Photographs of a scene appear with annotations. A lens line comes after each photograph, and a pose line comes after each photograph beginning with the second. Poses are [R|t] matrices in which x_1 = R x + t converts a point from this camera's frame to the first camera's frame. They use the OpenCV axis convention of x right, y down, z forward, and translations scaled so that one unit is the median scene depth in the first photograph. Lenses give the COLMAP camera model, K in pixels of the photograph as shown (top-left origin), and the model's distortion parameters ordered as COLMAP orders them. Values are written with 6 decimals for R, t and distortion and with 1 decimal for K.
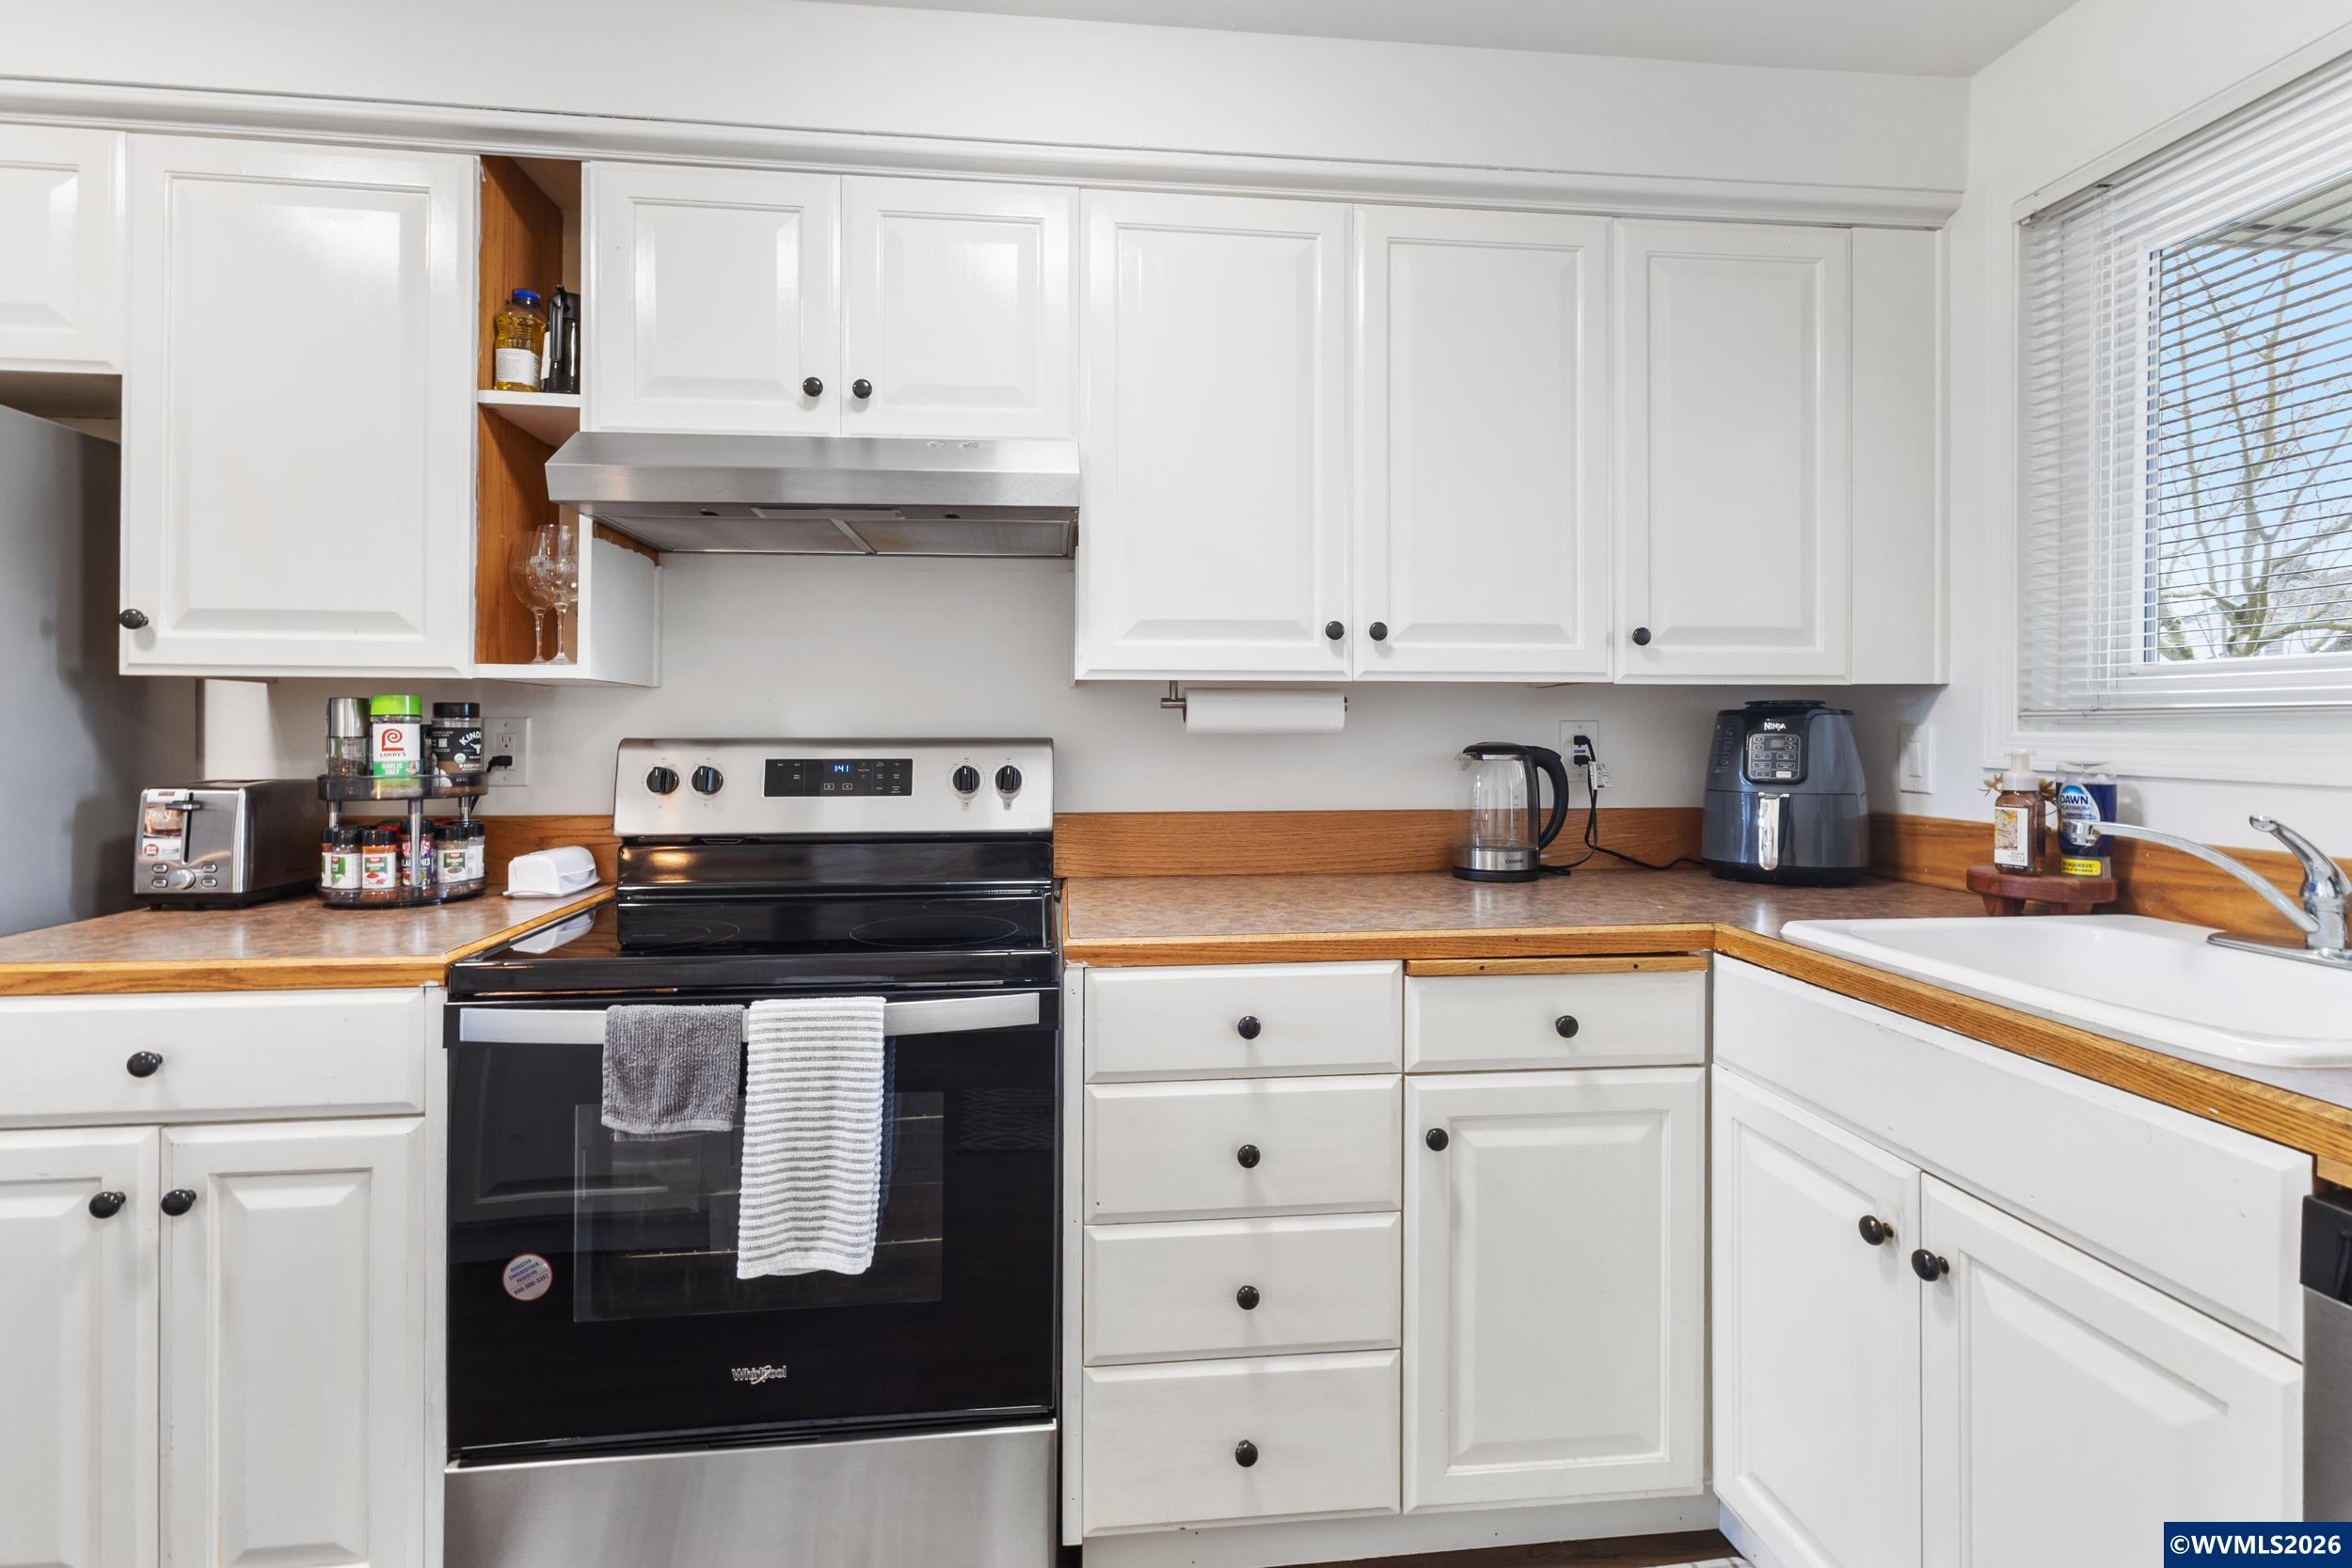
lens RADIAL K [[1074.9, 0, 1209.3], [0, 1074.9, 739.3], [0, 0, 1]] dist [0.005961, -0.001322]
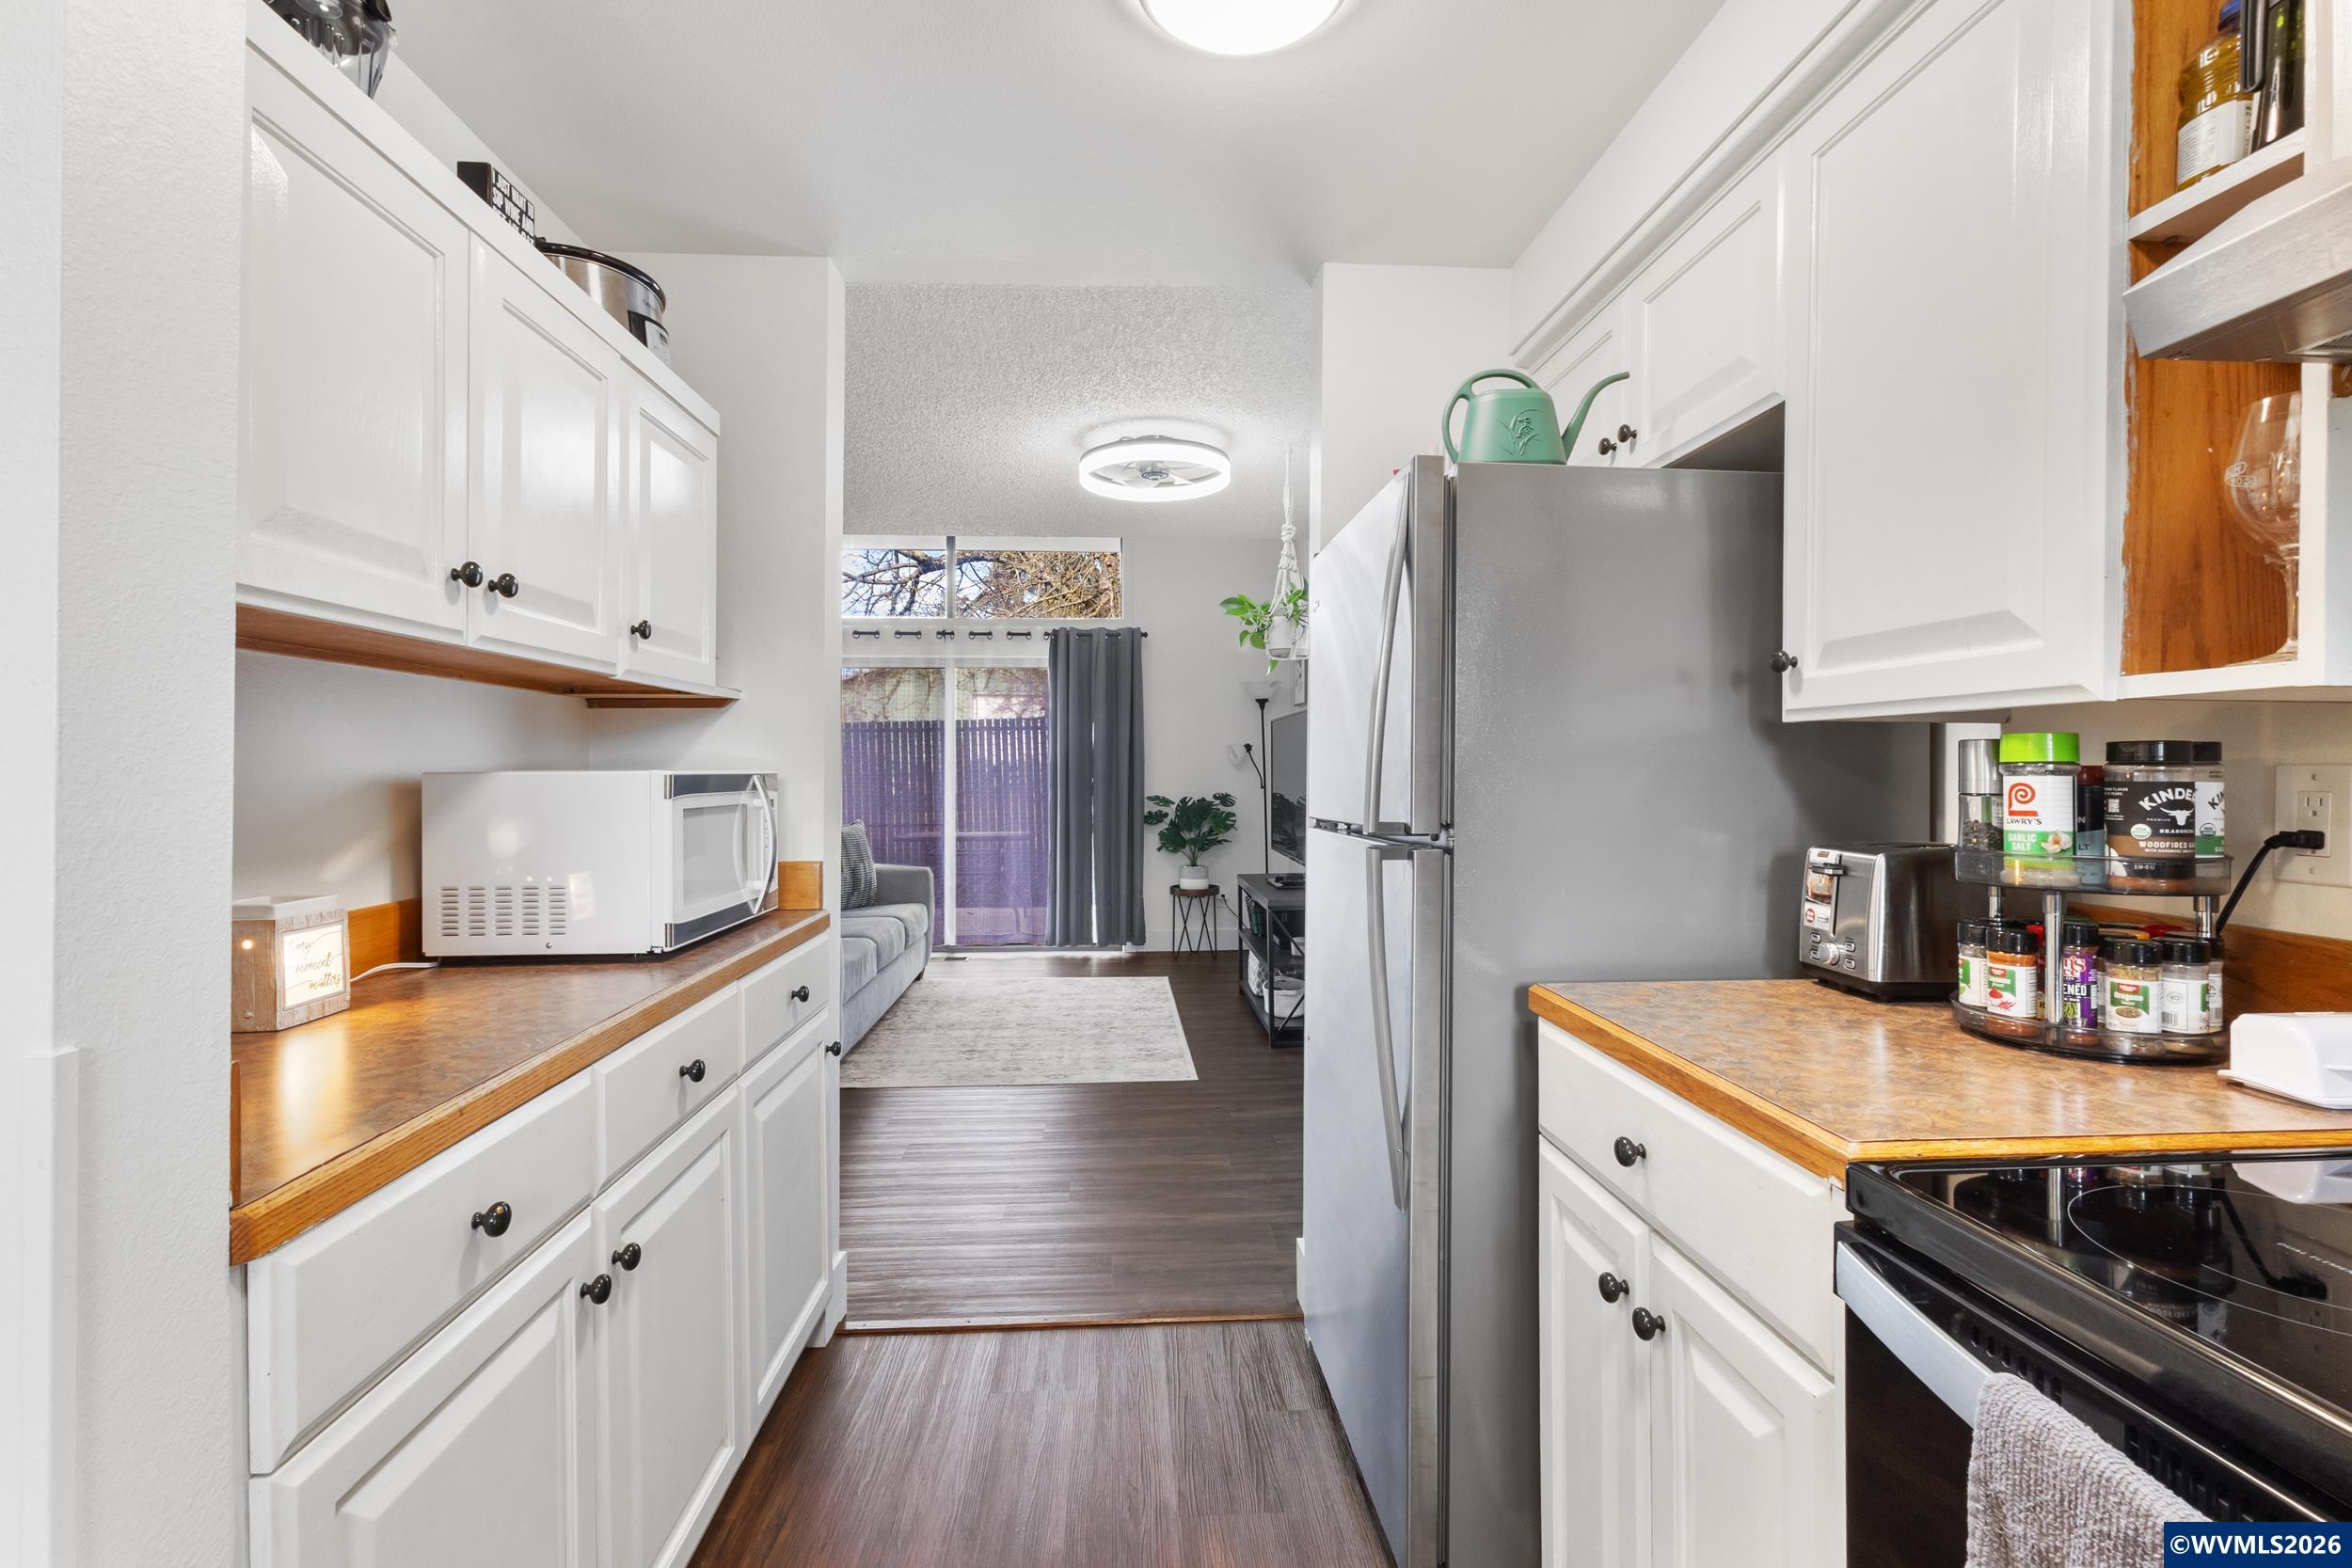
lens RADIAL K [[1074.9, 0, 1178.2], [0, 1074.9, 767.0], [0, 0, 1]] dist [0.005961, -0.001322]
pose [[-0.087951, -0.005255, -0.996111, -0.036455], [-0.010765, 0.999933, -0.004324, -0.011011], [0.996067, 0.010343, -0.088001, 0.525773]]
